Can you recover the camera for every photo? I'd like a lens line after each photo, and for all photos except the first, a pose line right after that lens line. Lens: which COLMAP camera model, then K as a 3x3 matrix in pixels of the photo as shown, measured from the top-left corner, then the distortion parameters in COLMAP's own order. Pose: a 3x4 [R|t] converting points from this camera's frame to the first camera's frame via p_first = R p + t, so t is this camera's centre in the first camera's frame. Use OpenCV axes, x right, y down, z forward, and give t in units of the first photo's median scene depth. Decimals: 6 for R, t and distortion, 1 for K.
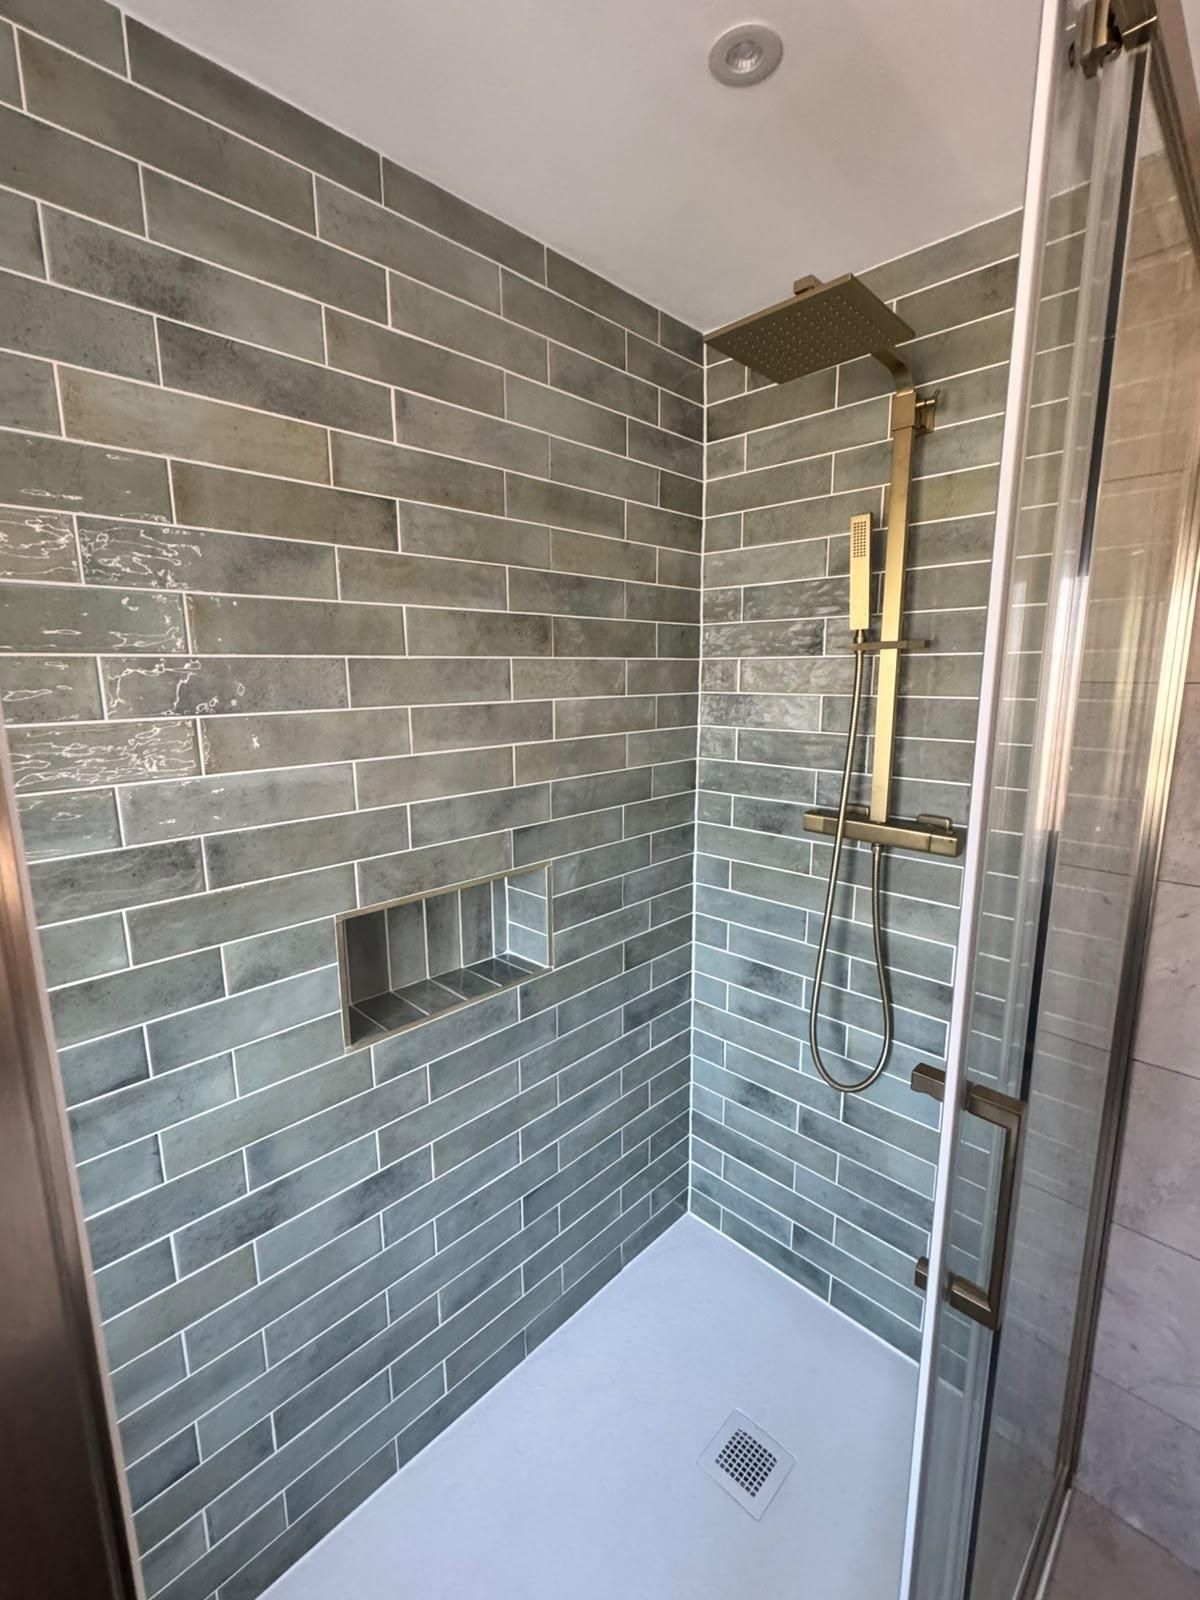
lens RADIAL K [[699.1, 0, 601.6], [0, 699.1, 796.0], [0, 0, 1]] dist [-0.000112, -0.000003]
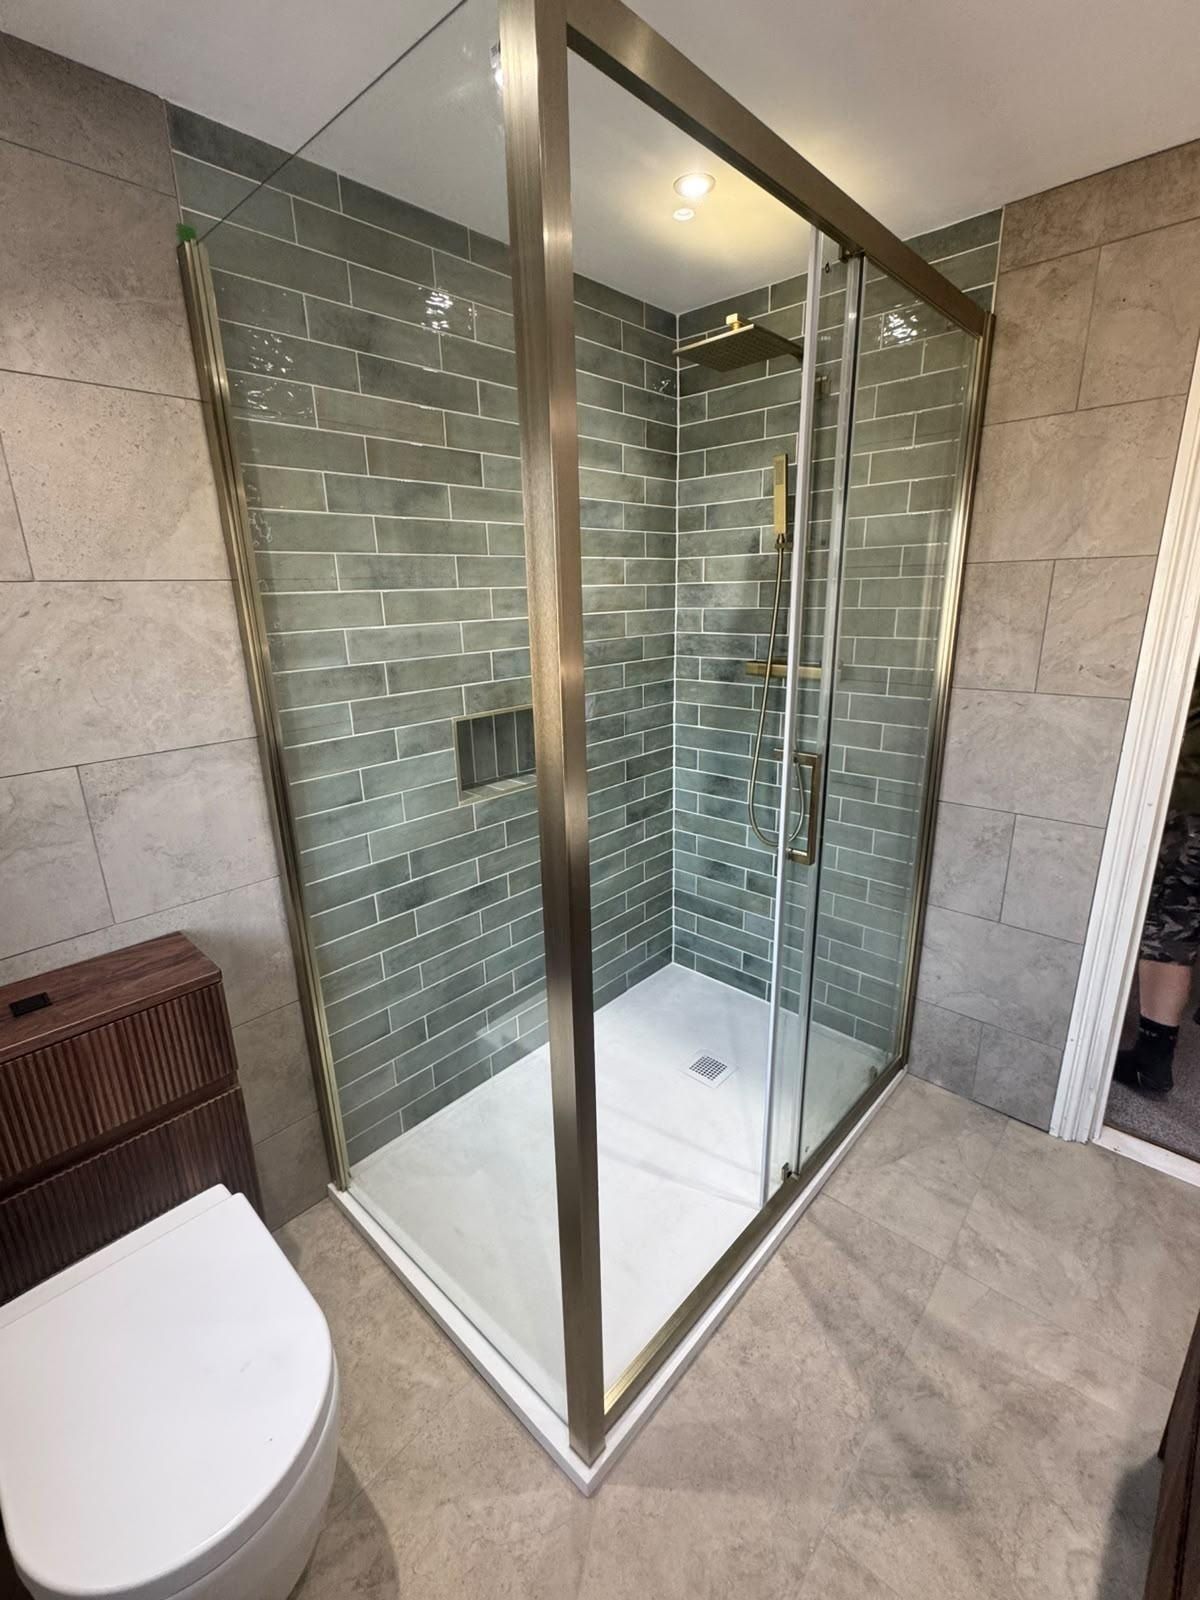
lens RADIAL K [[699.1, 0, 600.1], [0, 699.1, 790.0], [0, 0, 1]] dist [-0.000112, -0.000003]
pose [[0.999657, -0.021474, 0.015022, -0.046672], [0.019843, 0.994653, 0.101353, 0.131041], [-0.017118, -0.101020, 0.994737, -0.478019]]
